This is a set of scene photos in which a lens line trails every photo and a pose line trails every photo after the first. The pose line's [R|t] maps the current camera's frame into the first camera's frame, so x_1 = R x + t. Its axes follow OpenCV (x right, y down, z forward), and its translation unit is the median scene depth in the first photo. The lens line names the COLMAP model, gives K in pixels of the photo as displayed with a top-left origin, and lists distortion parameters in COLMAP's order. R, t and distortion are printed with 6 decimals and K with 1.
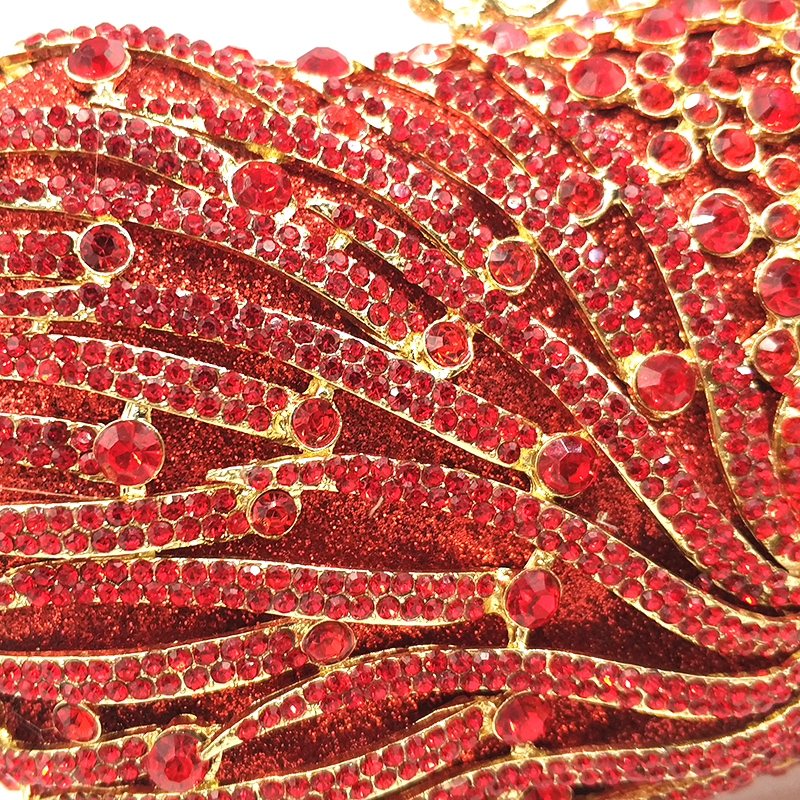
lens RADIAL K [[1070.5, 0, 356.0], [0, 1070.5, 369.7], [0, 0, 1]] dist [-0.009389, -0.057325]
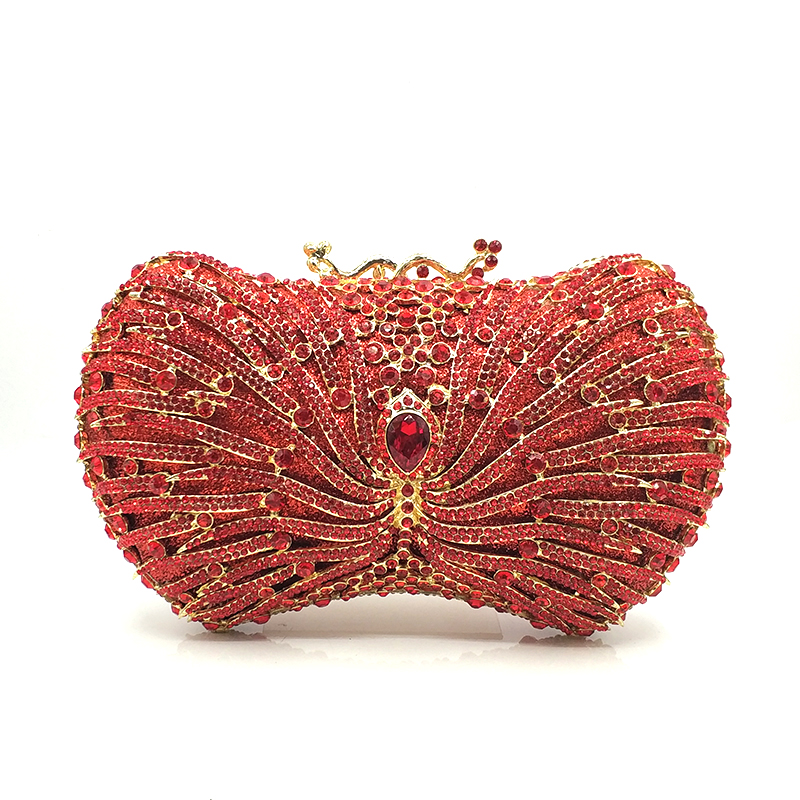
lens RADIAL K [[949.3, 0, 384.9], [0, 949.3, 399.8], [0, 0, 1]] dist [-0.006836, -0.026005]
pose [[0.976146, 0.193665, -0.098146, 0.698211], [-0.206508, 0.967745, -0.144308, 0.395129], [0.067033, 0.161134, 0.984653, -1.703650]]
